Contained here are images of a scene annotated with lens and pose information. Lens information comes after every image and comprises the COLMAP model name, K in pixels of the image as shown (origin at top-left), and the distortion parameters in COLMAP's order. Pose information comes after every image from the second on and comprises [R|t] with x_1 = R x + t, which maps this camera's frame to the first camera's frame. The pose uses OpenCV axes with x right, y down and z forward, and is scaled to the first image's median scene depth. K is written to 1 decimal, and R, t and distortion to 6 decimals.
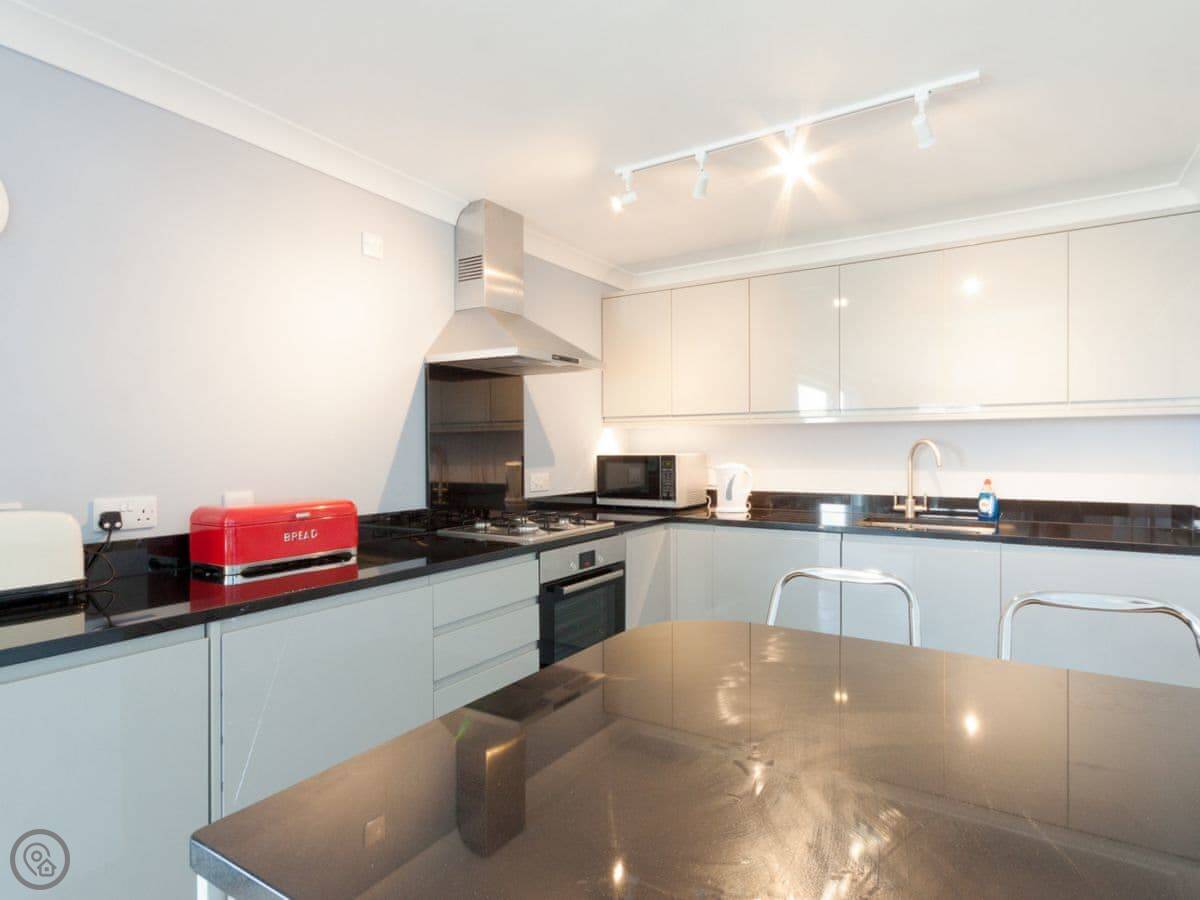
lens RADIAL K [[654.0, 0, 598.0], [0, 654.0, 456.7], [0, 0, 1]] dist [-0.002635, -0.001109]
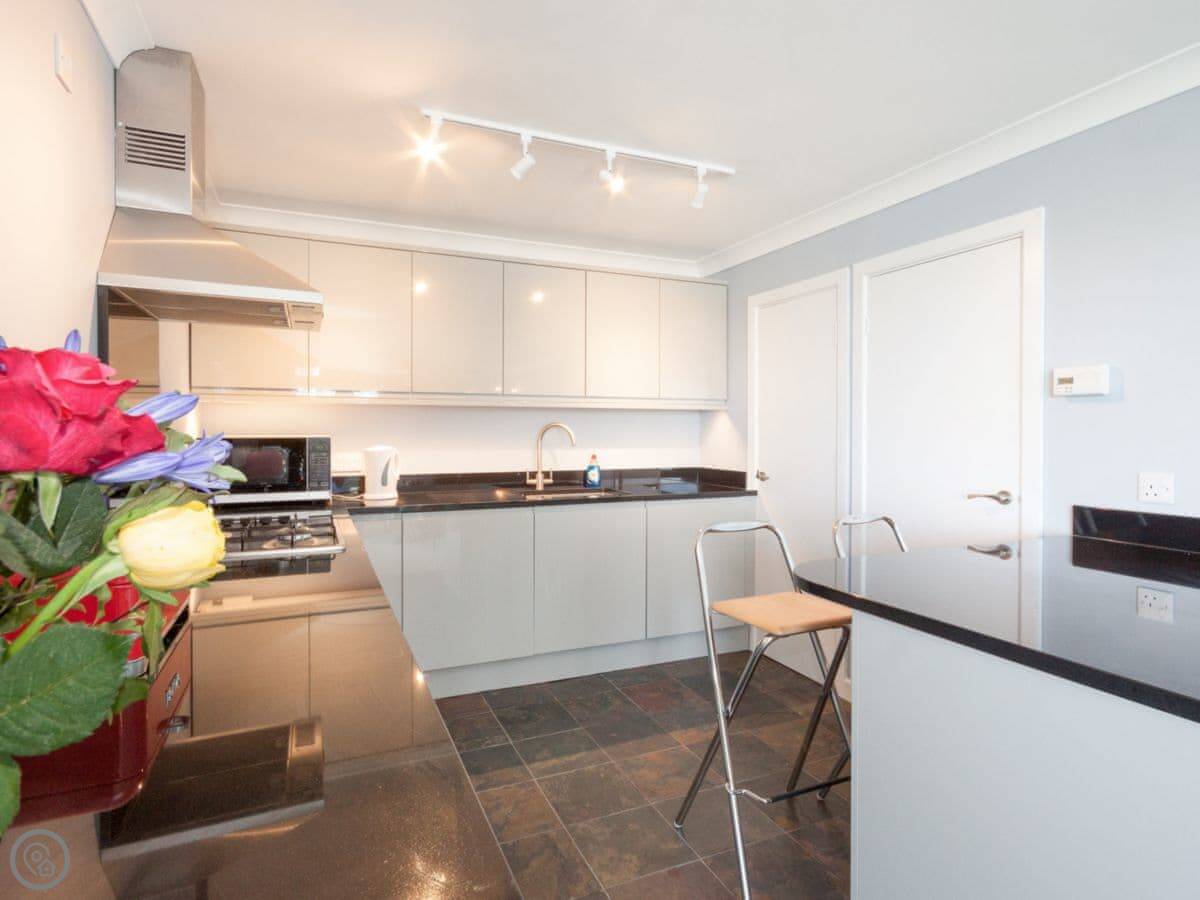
lens RADIAL K [[664.1, 0, 595.4], [0, 664.1, 440.0], [0, 0, 1]] dist [-0.061220, 0.000567]
pose [[0.545838, -0.007412, 0.837858, -0.465838], [0.005708, 0.999971, 0.005128, -0.001356], [-0.837871, 0.001984, 0.545864, 0.271023]]
